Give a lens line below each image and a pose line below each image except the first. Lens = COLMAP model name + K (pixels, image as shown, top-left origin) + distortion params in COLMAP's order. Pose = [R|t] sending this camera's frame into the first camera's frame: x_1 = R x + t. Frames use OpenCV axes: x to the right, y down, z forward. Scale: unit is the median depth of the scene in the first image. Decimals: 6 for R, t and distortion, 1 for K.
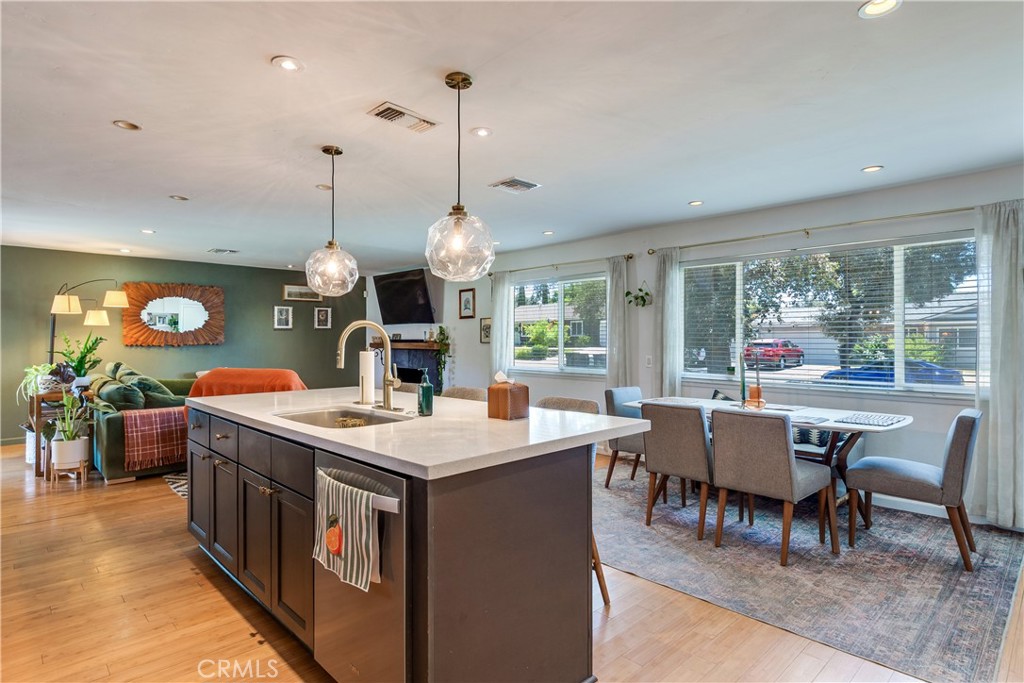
lens RADIAL K [[533.2, 0, 512.7], [0, 533.2, 340.4], [0, 0, 1]] dist [0.000355, 0.000335]
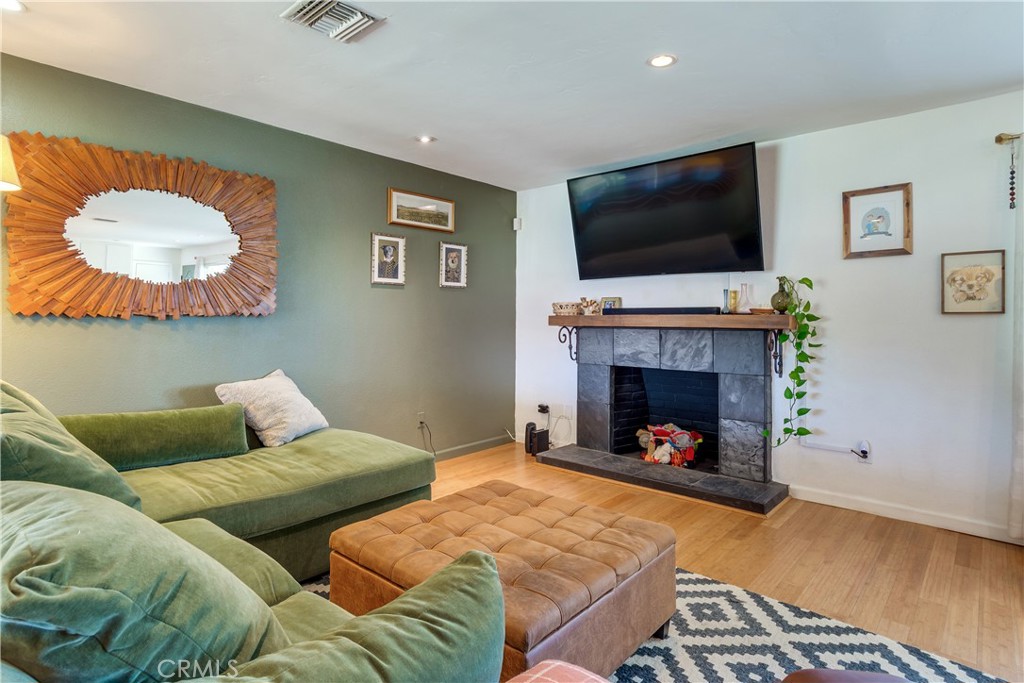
lens RADIAL K [[533.2, 0, 510.5], [0, 533.2, 320.8], [0, 0, 1]] dist [0.000355, 0.000335]
pose [[0.996234, 0.003243, 0.086640, -0.393505], [-0.003327, 0.999994, 0.000821, 0.010505], [-0.086637, -0.001106, 0.996239, 0.565600]]
